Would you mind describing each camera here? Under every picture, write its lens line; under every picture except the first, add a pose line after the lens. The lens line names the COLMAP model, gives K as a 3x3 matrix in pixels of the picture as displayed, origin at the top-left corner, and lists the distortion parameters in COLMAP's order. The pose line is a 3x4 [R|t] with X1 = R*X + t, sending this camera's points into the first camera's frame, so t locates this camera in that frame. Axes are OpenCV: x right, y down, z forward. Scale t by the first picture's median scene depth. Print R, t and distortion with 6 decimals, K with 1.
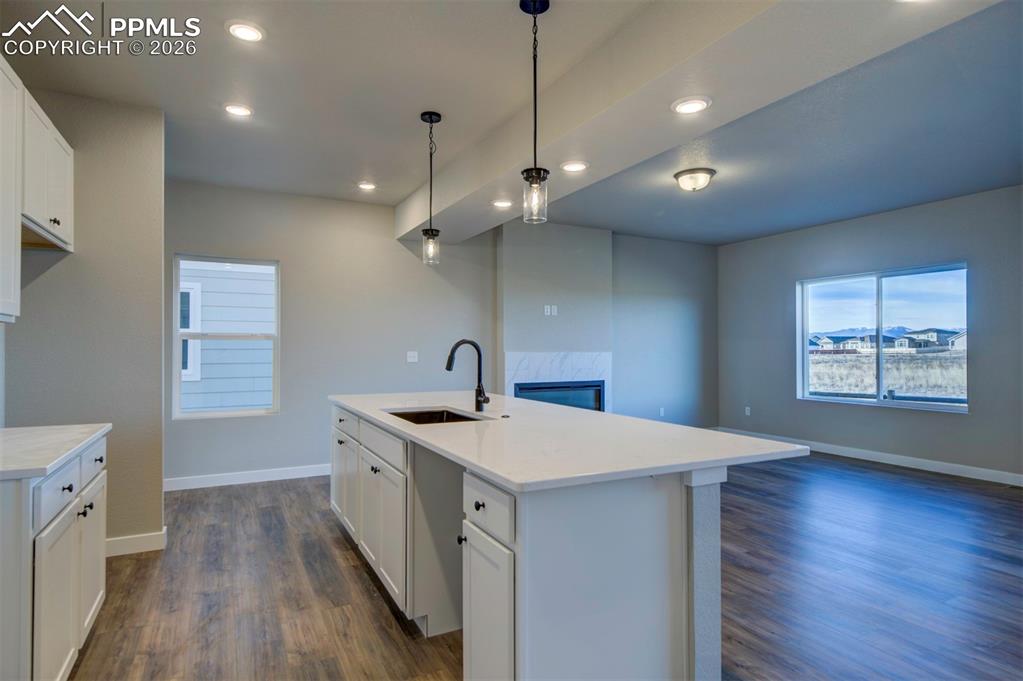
lens RADIAL K [[548.3, 0, 506.2], [0, 548.3, 342.8], [0, 0, 1]] dist [0.005880, 0.000668]
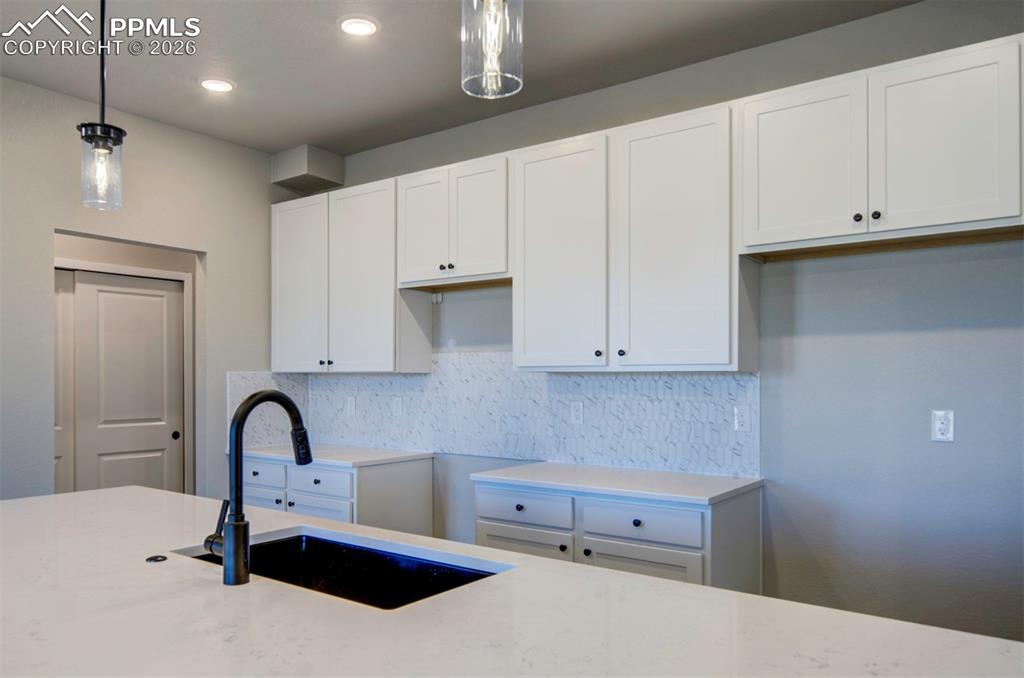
lens RADIAL K [[742.4, 0, 464.8], [0, 742.4, 374.7], [0, 0, 1]] dist [0.000980, 0.002109]
pose [[-0.913476, -0.002718, -0.406883, 0.014209], [0.004882, 0.999832, -0.017641, -0.008695], [0.406863, -0.018101, -0.913310, 1.513800]]
